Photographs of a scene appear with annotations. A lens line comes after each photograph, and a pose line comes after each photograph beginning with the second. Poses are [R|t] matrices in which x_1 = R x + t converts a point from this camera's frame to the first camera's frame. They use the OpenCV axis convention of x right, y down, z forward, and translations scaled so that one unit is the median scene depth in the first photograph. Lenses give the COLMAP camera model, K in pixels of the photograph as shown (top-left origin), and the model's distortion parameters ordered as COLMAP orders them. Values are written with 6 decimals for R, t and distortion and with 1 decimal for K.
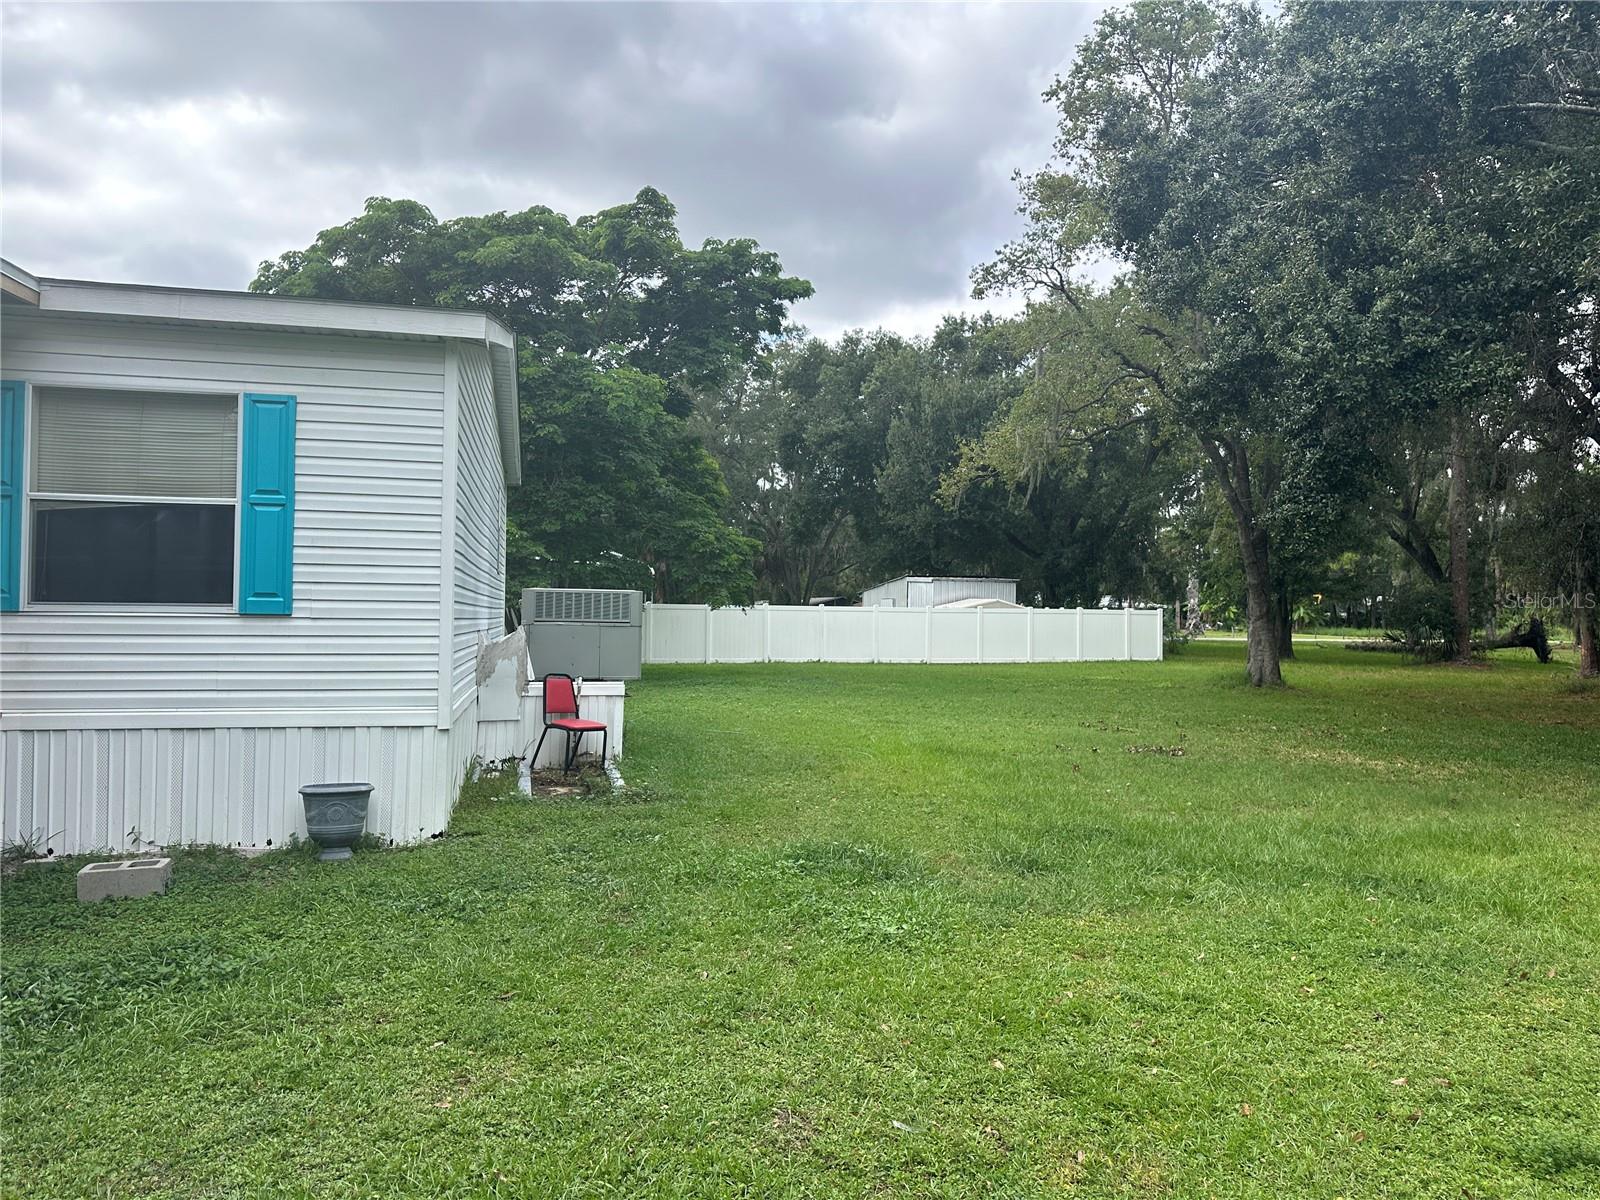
lens RADIAL K [[1114.2, 0, 800.0], [0, 1114.2, 600.0], [0, 0, 1]] dist [0.086713, 0.000400]
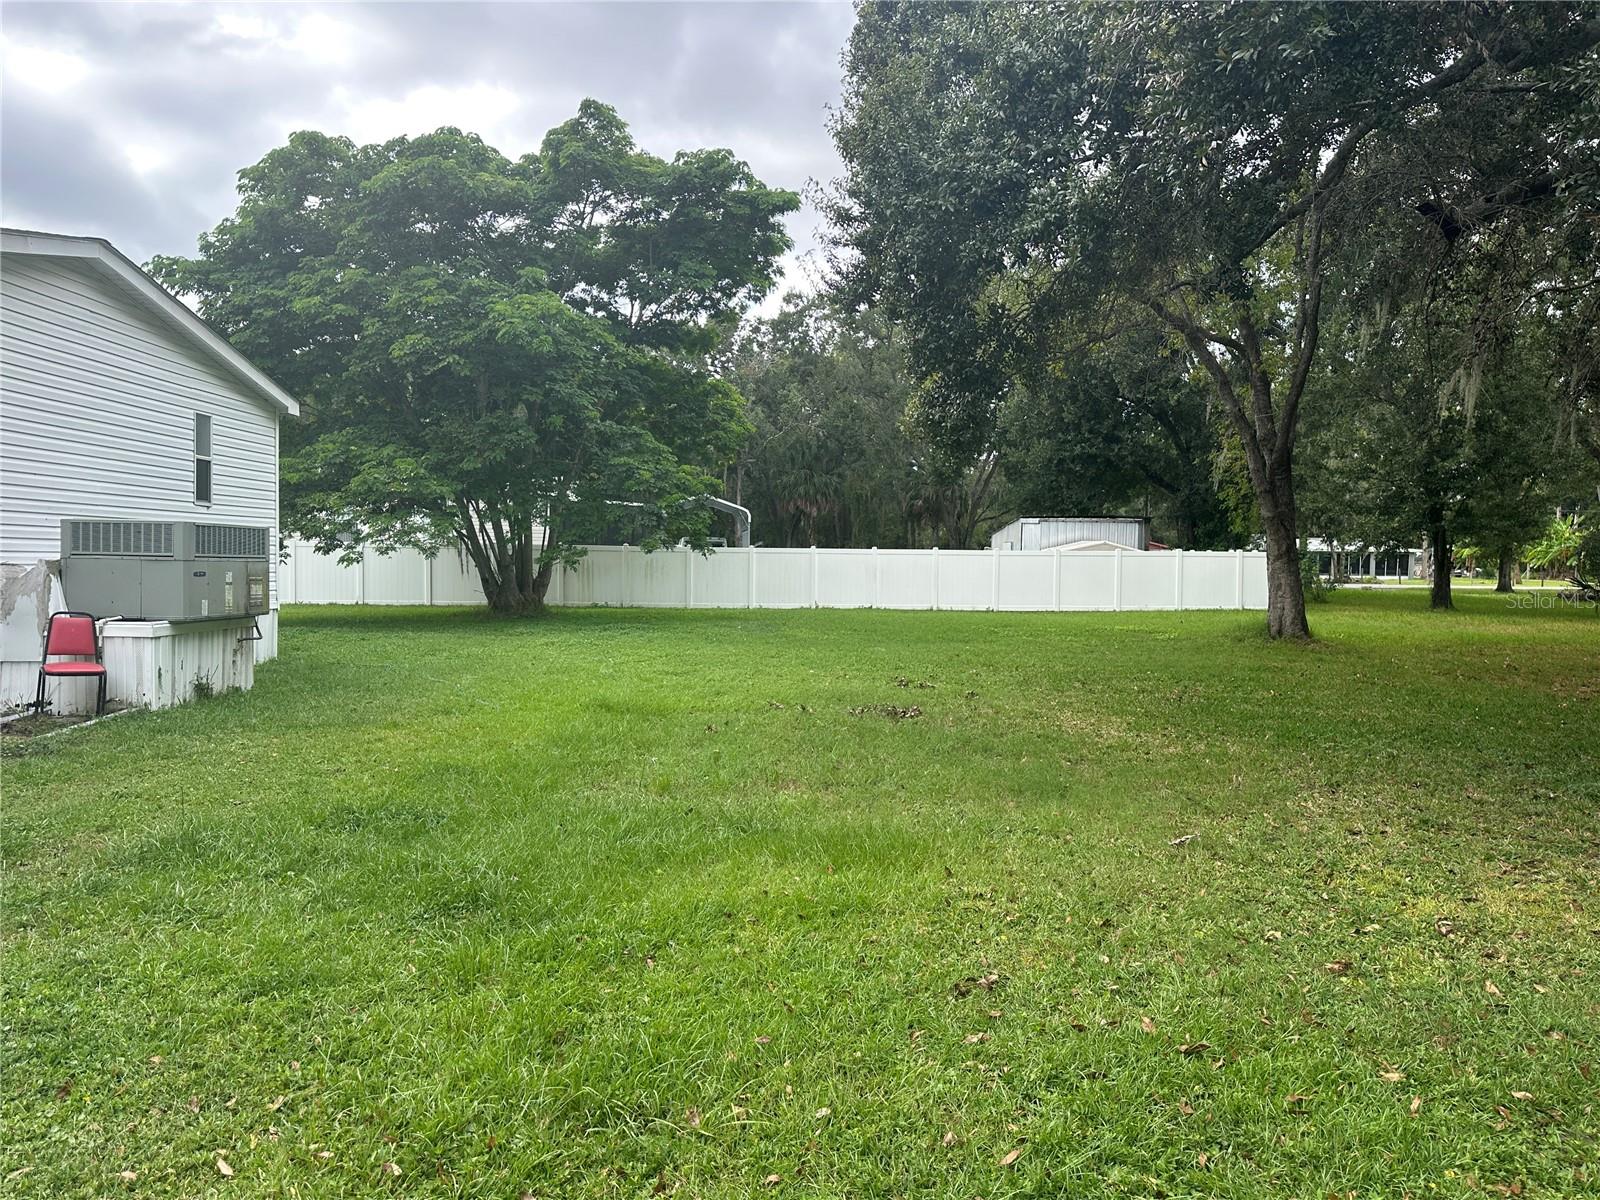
lens RADIAL K [[1114.2, 0, 800.0], [0, 1114.2, 600.0], [0, 0, 1]] dist [0.086713, 0.000400]
pose [[0.971299, 0.007074, -0.237759, 0.179299], [0.004057, 0.998919, 0.046297, 0.004774], [0.237829, -0.045933, 0.970220, 0.073263]]
